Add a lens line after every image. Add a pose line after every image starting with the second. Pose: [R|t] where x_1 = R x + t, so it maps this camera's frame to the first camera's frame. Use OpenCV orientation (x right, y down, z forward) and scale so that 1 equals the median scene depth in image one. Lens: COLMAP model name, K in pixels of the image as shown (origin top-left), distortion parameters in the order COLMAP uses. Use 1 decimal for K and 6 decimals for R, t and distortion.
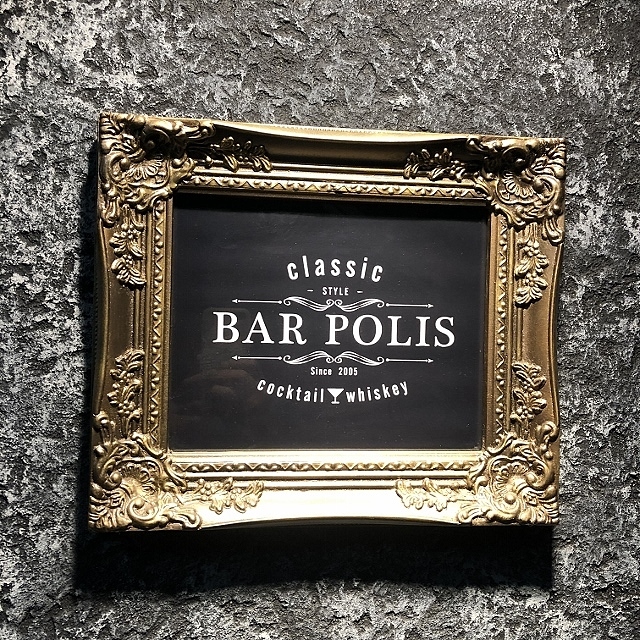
lens RADIAL K [[752.9, 0, 303.0], [0, 752.9, 313.5], [0, 0, 1]] dist [0.052354, 0.000000]
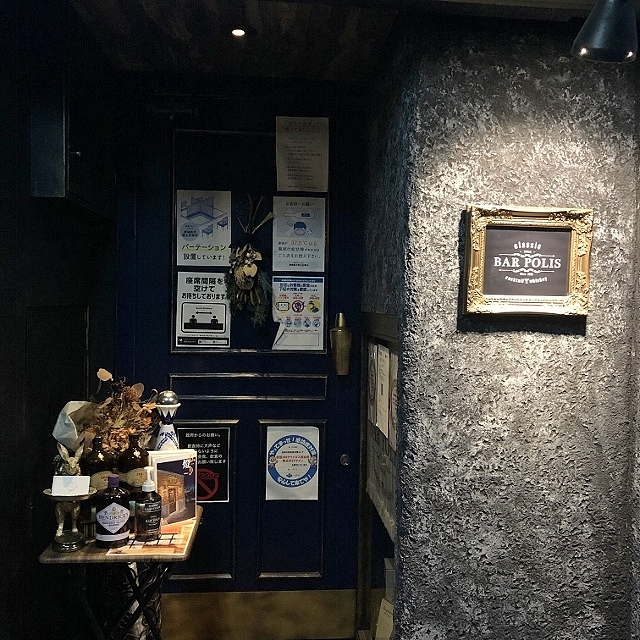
lens RADIAL K [[752.9, 0, 318.4], [0, 752.9, 316.7], [0, 0, 1]] dist [0.052354, 0.000000]
pose [[0.999550, 0.009290, -0.028505, -0.856892], [-0.007044, 0.996937, 0.077891, 0.004765], [0.029142, -0.077655, 0.996554, -2.677217]]
